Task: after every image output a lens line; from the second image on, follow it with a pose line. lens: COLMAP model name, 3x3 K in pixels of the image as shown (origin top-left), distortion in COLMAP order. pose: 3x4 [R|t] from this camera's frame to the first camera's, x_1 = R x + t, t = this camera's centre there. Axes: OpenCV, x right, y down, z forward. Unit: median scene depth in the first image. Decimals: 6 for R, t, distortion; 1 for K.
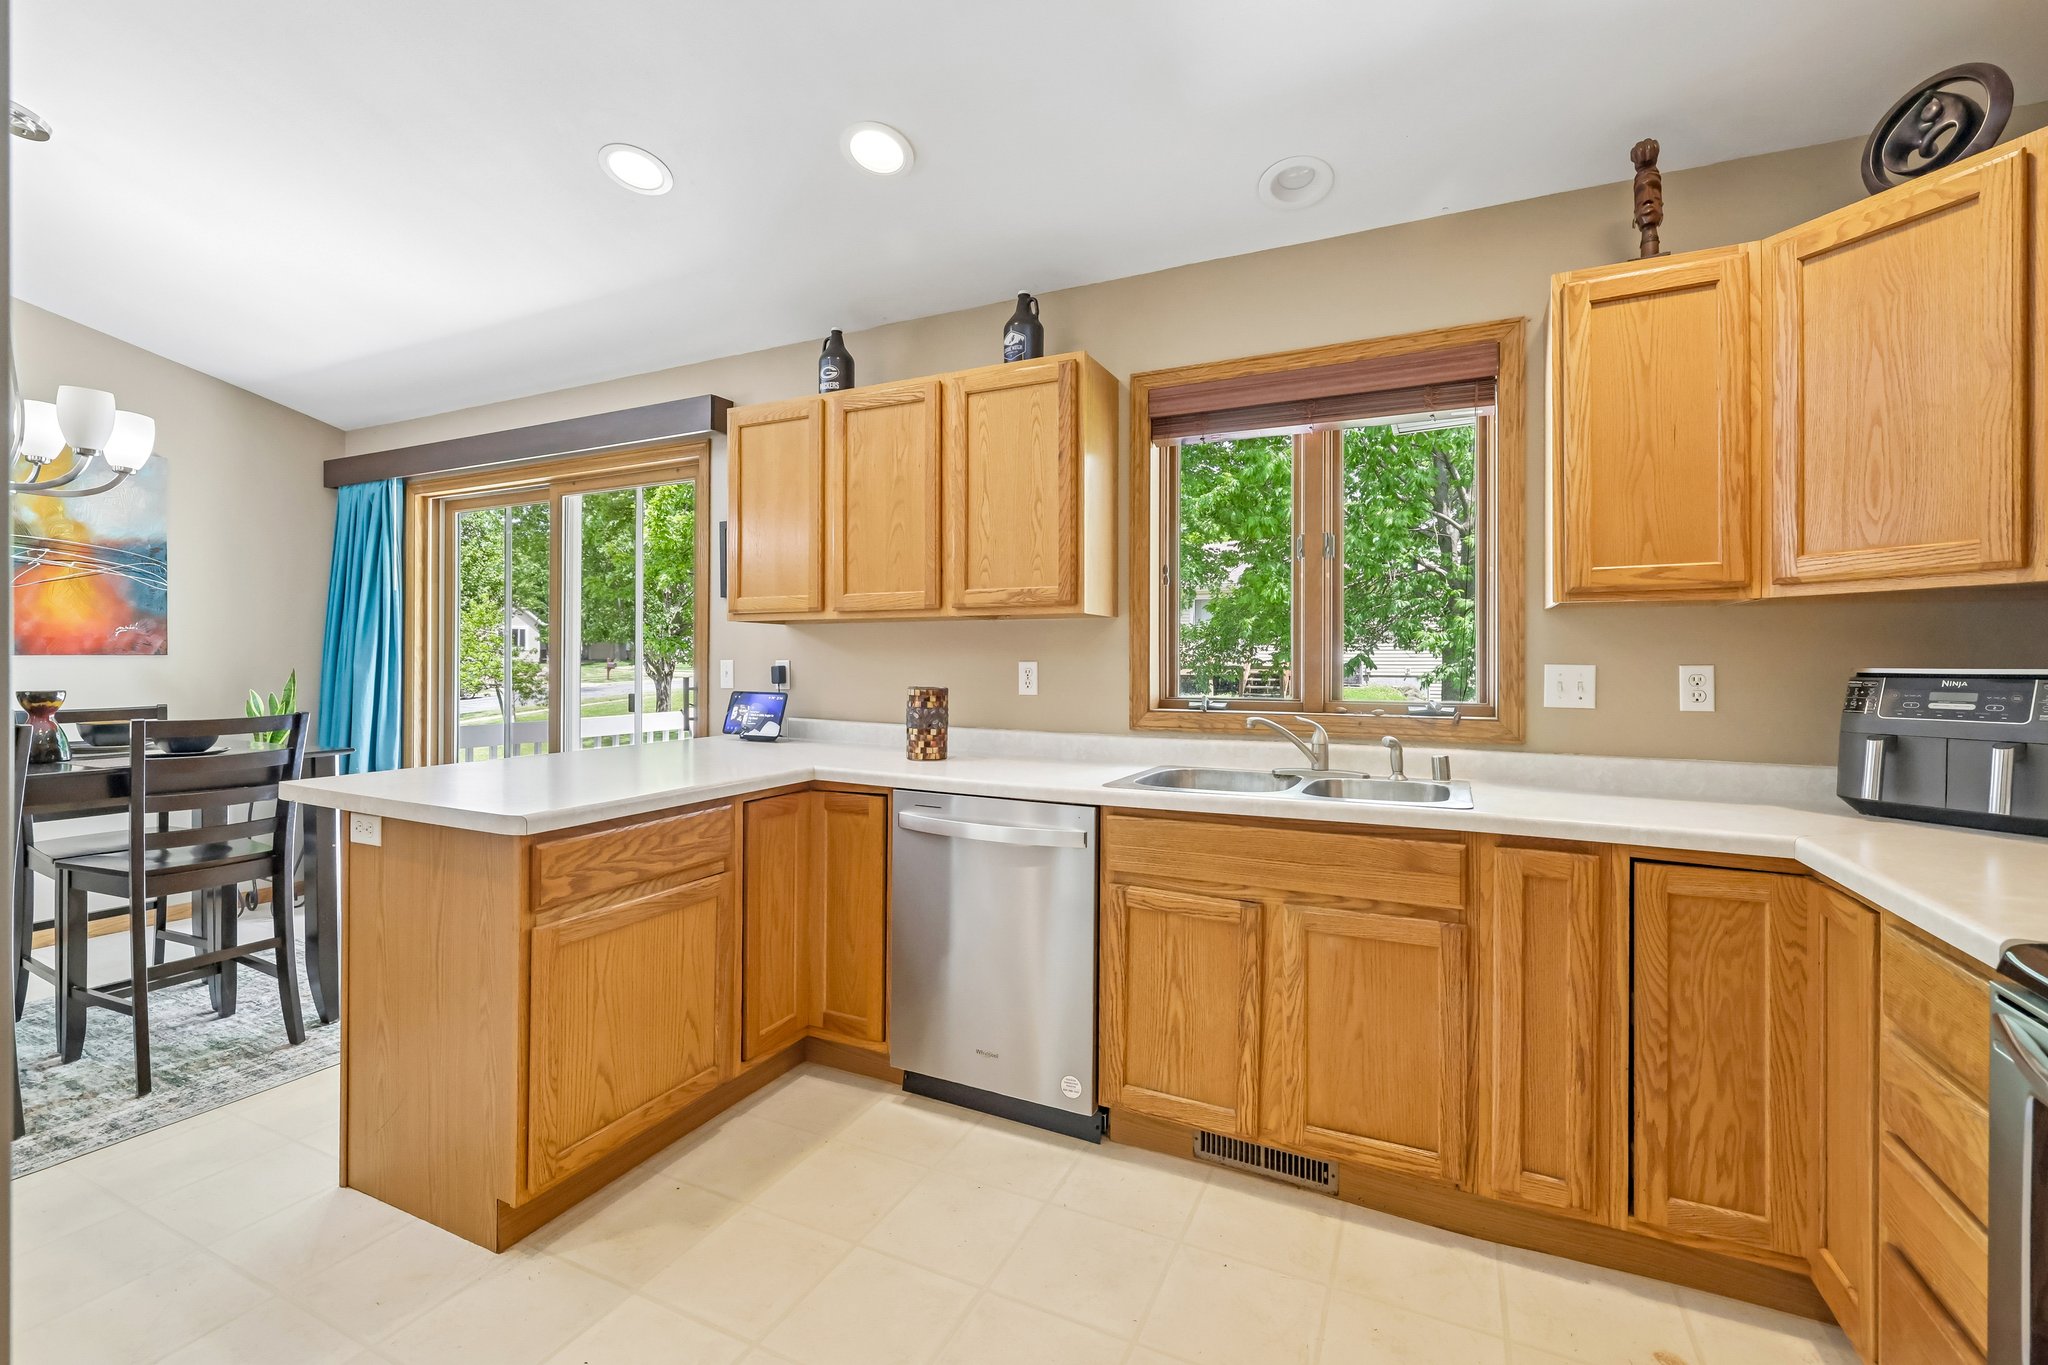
lens RADIAL K [[887.2, 0, 1002.7], [0, 887.2, 655.8], [0, 0, 1]] dist [0.004655, 0.000811]
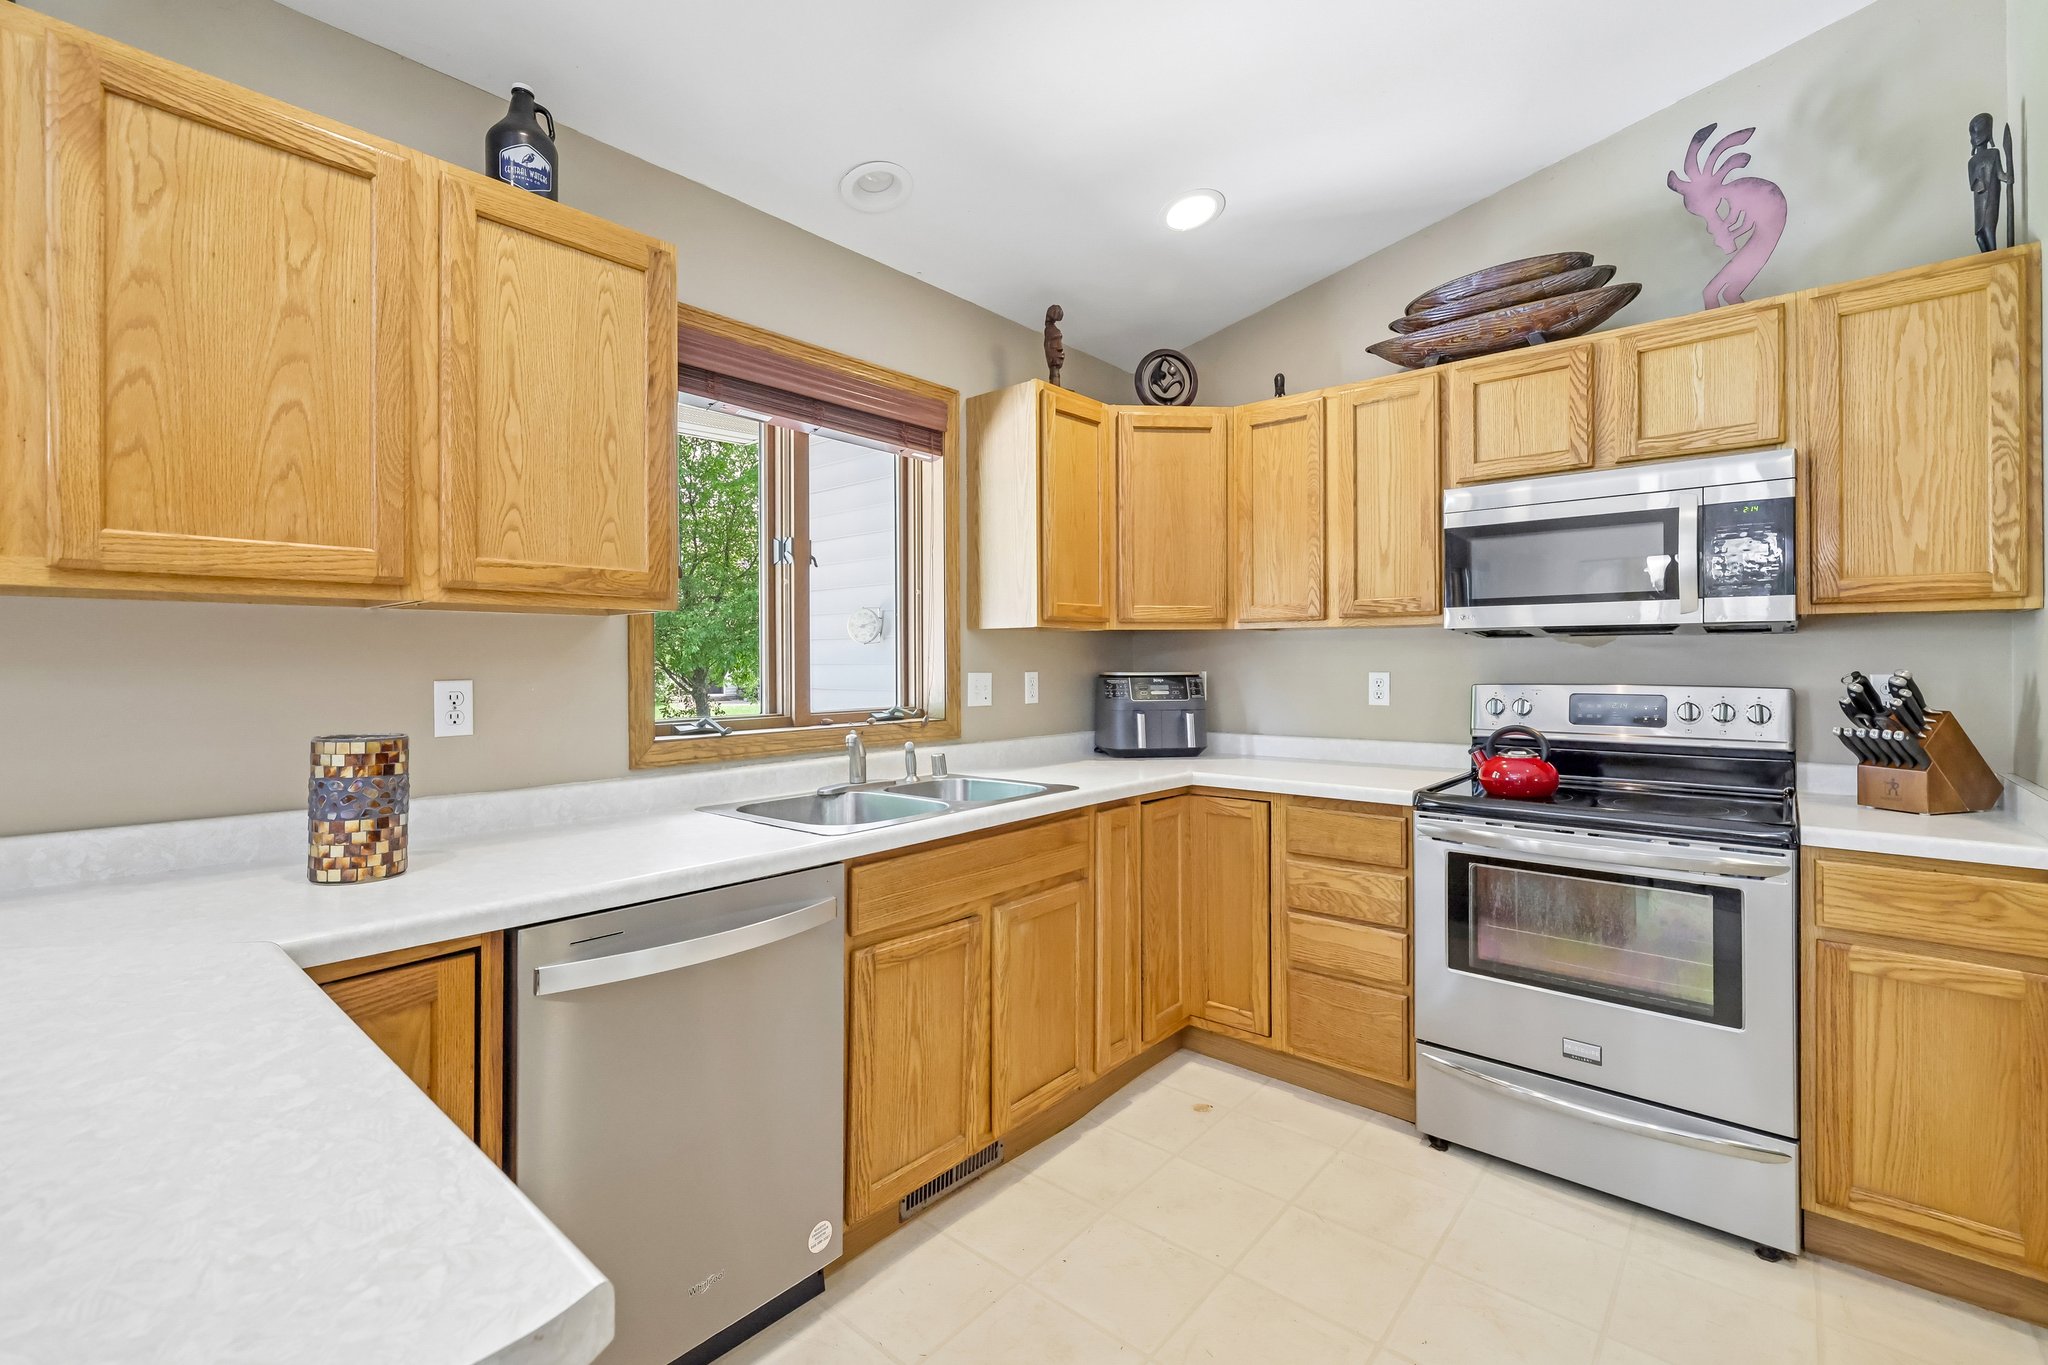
lens RADIAL K [[887.2, 0, 1027.8], [0, 887.2, 653.5], [0, 0, 1]] dist [0.004655, 0.000811]
pose [[0.256035, 0.002583, 0.966664, -0.619676], [-0.002114, 0.999996, -0.002112, -0.015681], [-0.966665, -0.001503, 0.256039, 0.632077]]
